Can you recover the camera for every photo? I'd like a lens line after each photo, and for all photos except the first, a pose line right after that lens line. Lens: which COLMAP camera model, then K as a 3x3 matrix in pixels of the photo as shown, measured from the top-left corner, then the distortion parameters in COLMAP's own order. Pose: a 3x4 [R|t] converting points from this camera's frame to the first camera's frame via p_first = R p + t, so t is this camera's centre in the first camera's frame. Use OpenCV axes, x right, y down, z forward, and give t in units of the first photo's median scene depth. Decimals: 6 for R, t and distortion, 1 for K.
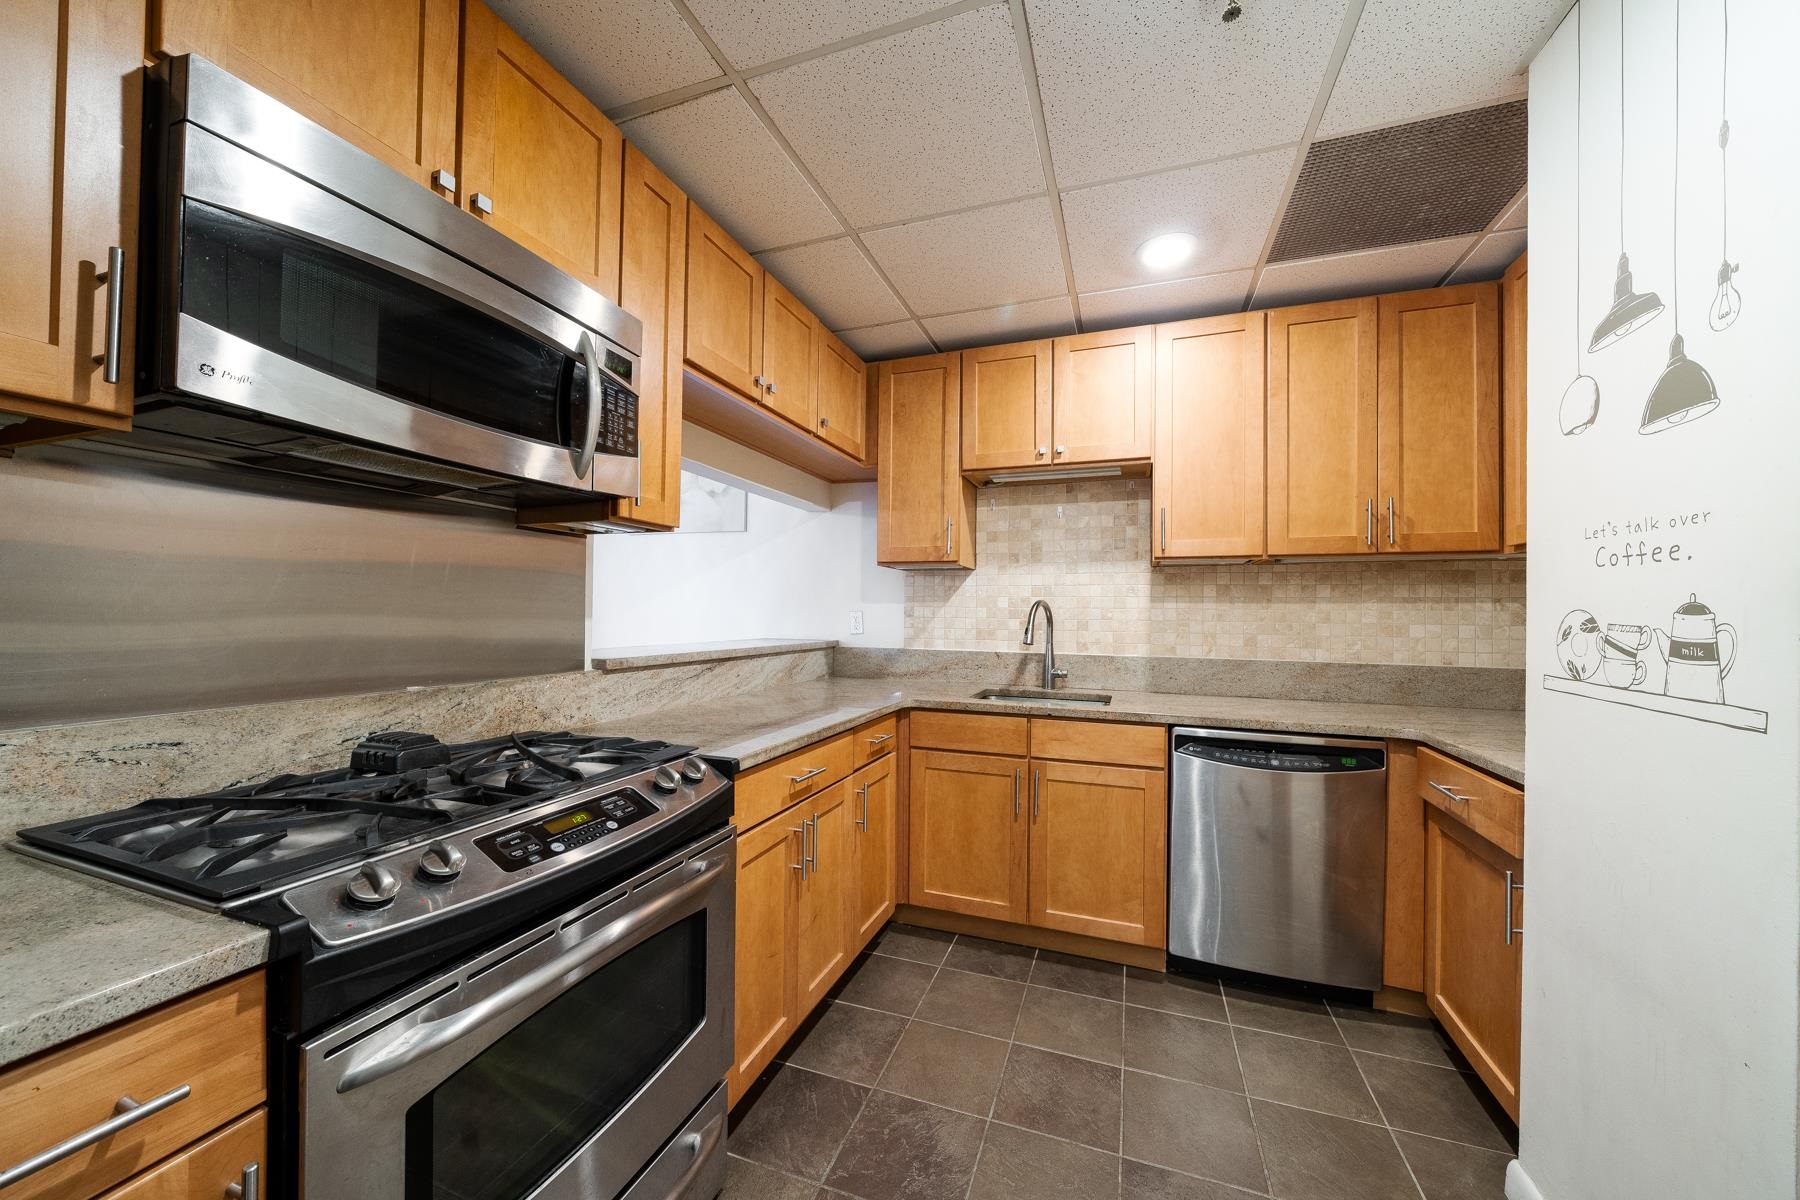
lens RADIAL K [[654.2, 0, 895.7], [0, 654.2, 605.8], [0, 0, 1]] dist [-0.002525, -0.000280]
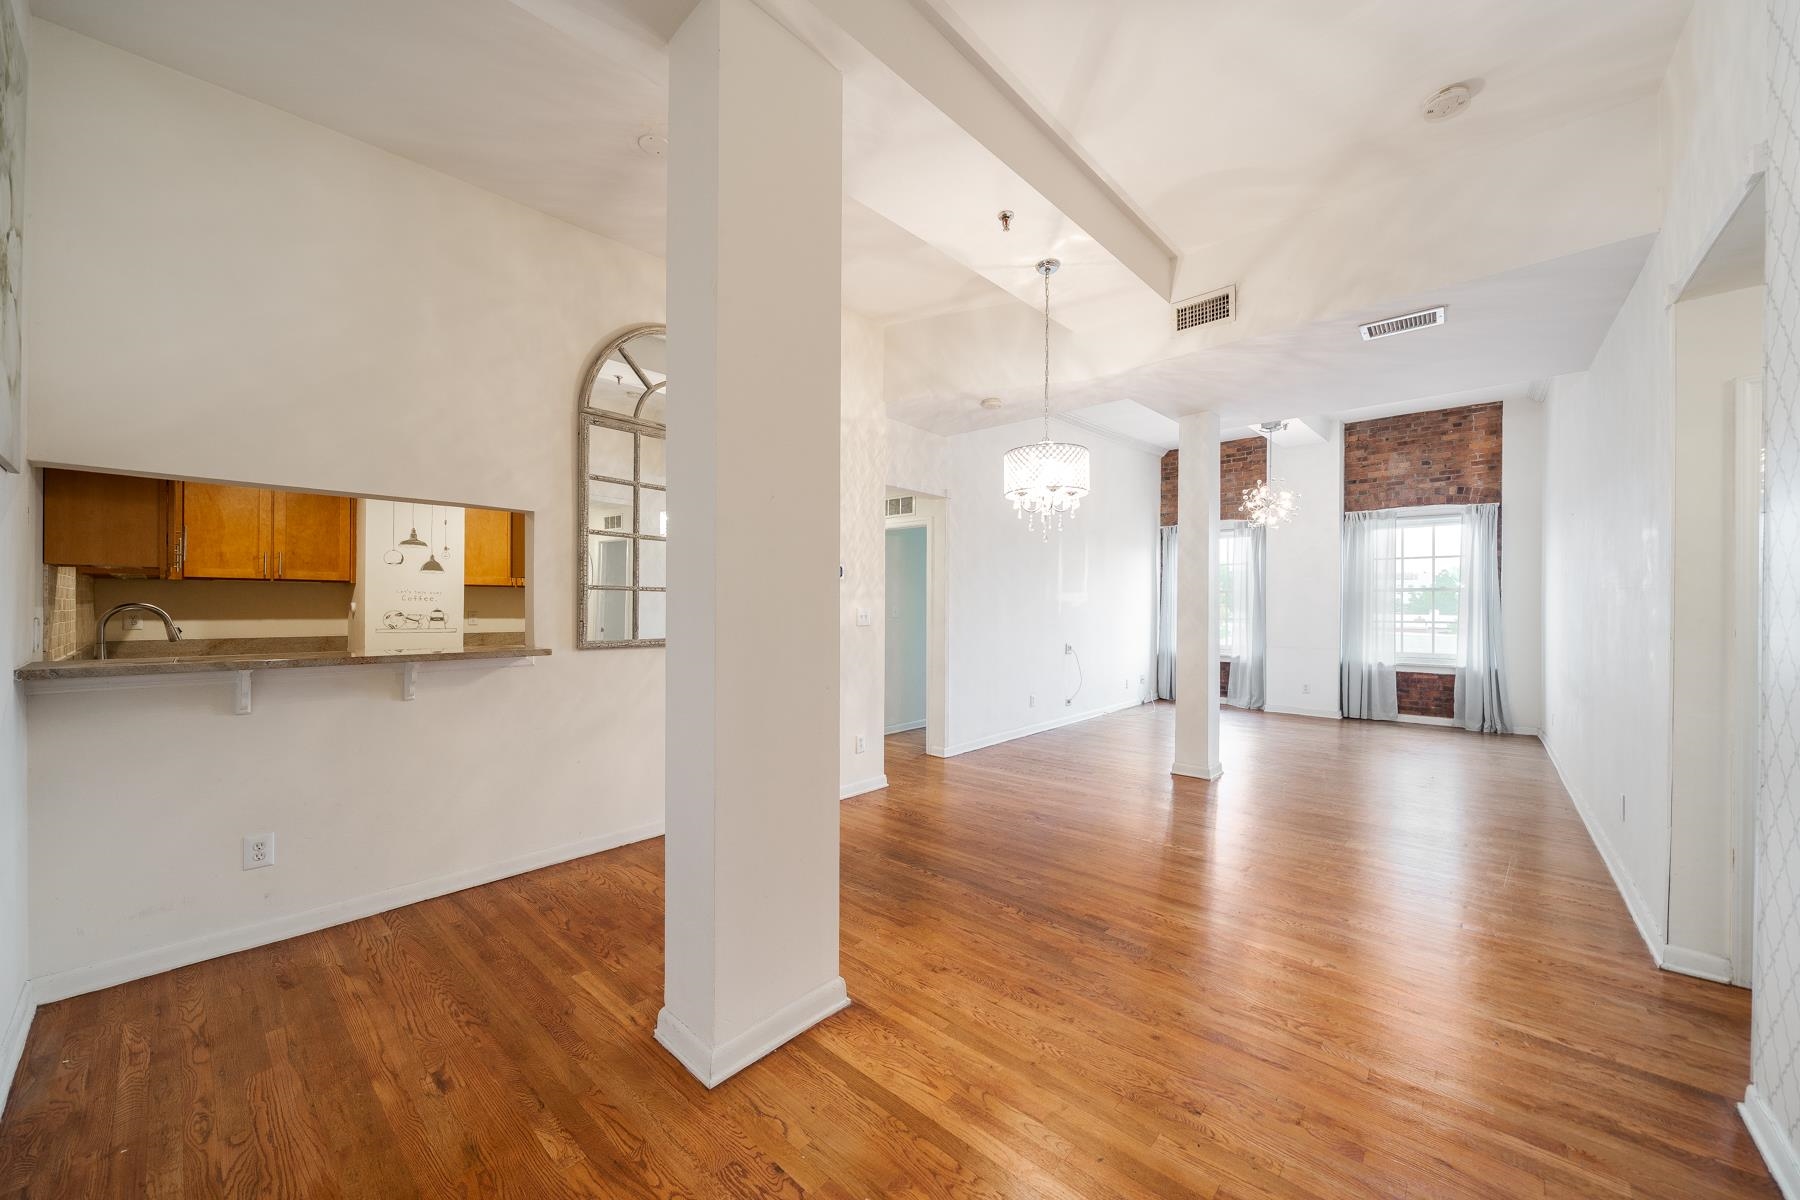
lens RADIAL K [[654.2, 0, 897.7], [0, 654.2, 610.2], [0, 0, 1]] dist [-0.002525, -0.000280]
pose [[-0.927534, -0.014543, 0.373456, -2.379550], [-0.016529, 0.999861, -0.002117, -0.028528], [-0.373373, -0.008136, -0.927646, 2.607990]]
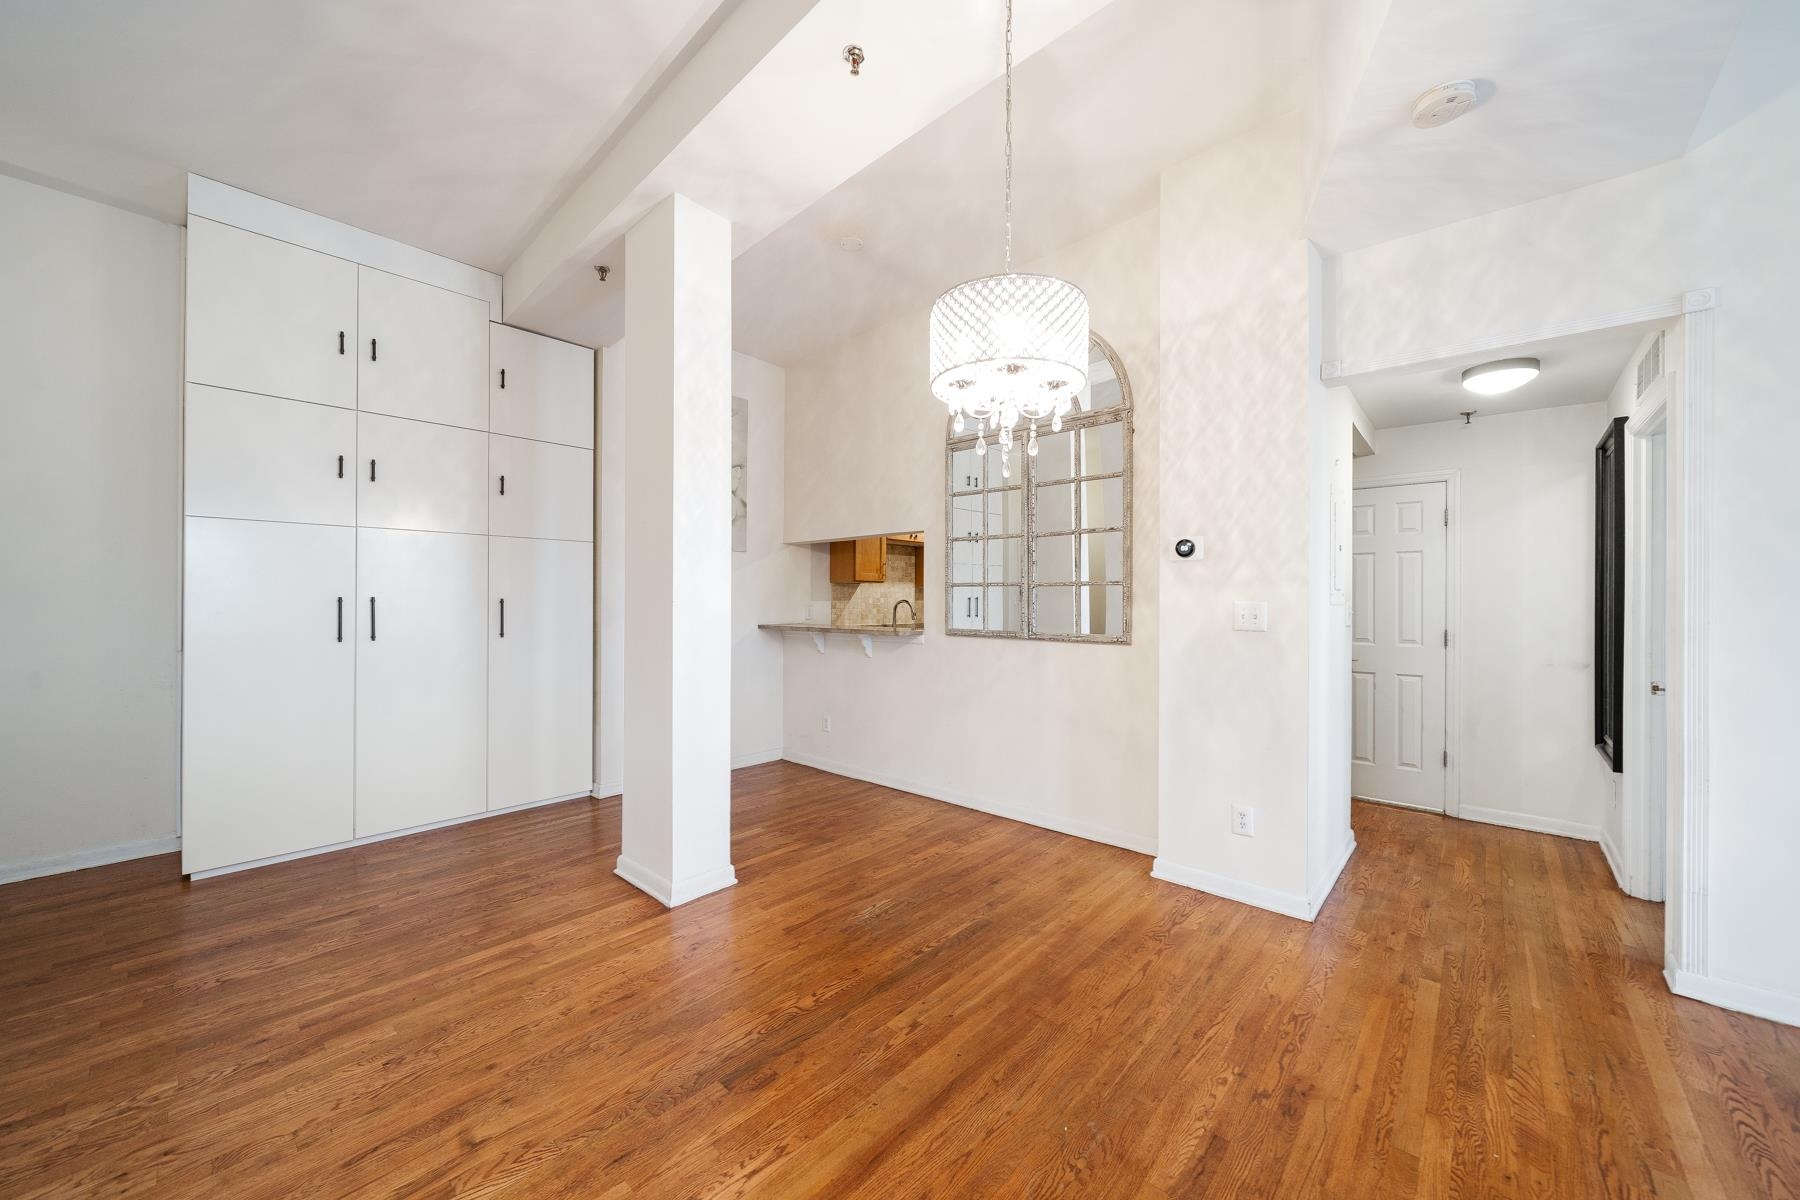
lens RADIAL K [[654.2, 0, 902.7], [0, 654.2, 599.3], [0, 0, 1]] dist [-0.002525, -0.000280]
pose [[0.374597, -0.005876, 0.927169, -3.133302], [-0.008712, 0.999913, 0.009856, -0.056157], [-0.927147, -0.011770, 0.374514, 0.275180]]
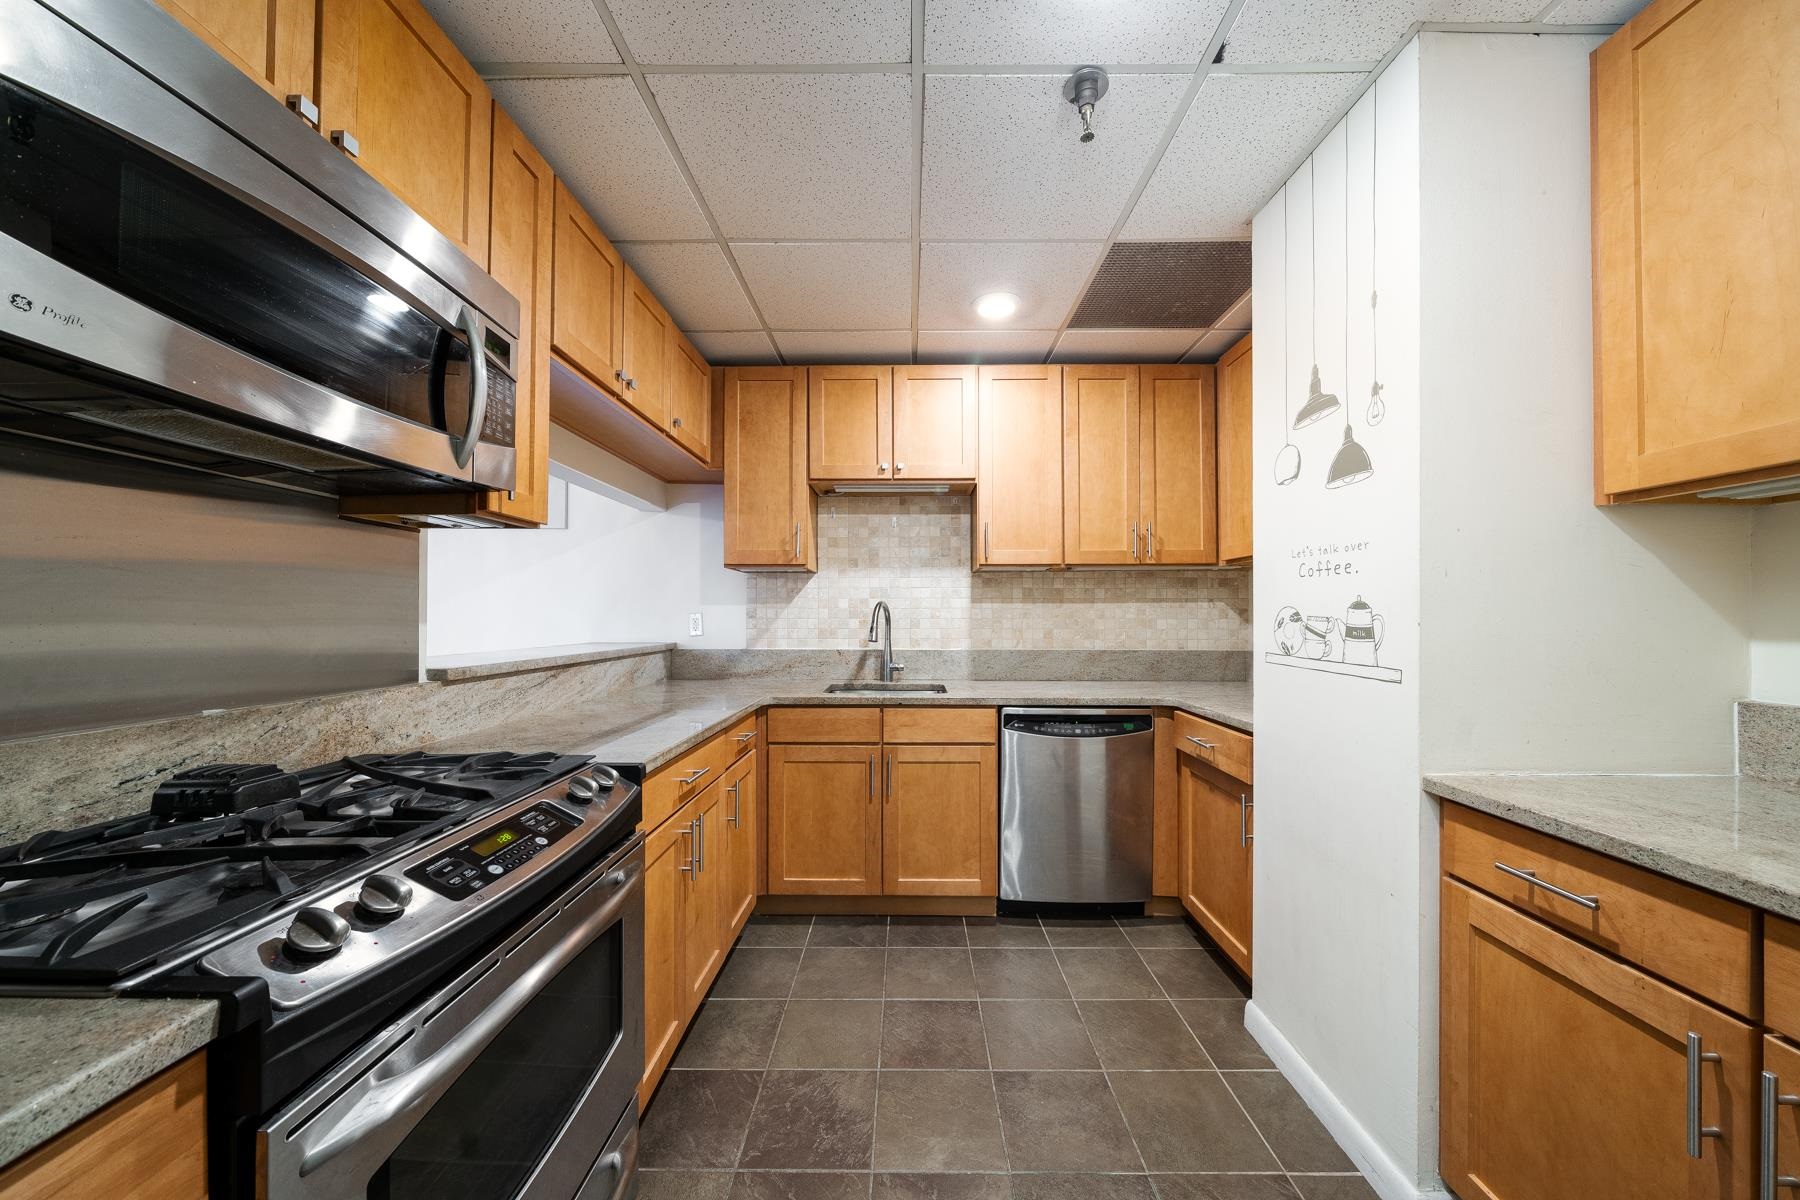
lens RADIAL K [[628.1, 0, 904.1], [0, 628.1, 606.5], [0, 0, 1]] dist [-0.003207, -0.000147]
pose [[0.942340, -0.005817, 0.334607, -0.164425], [0.006097, 0.999981, 0.000213, 0.000360], [-0.334602, 0.001839, 0.942358, -0.018177]]
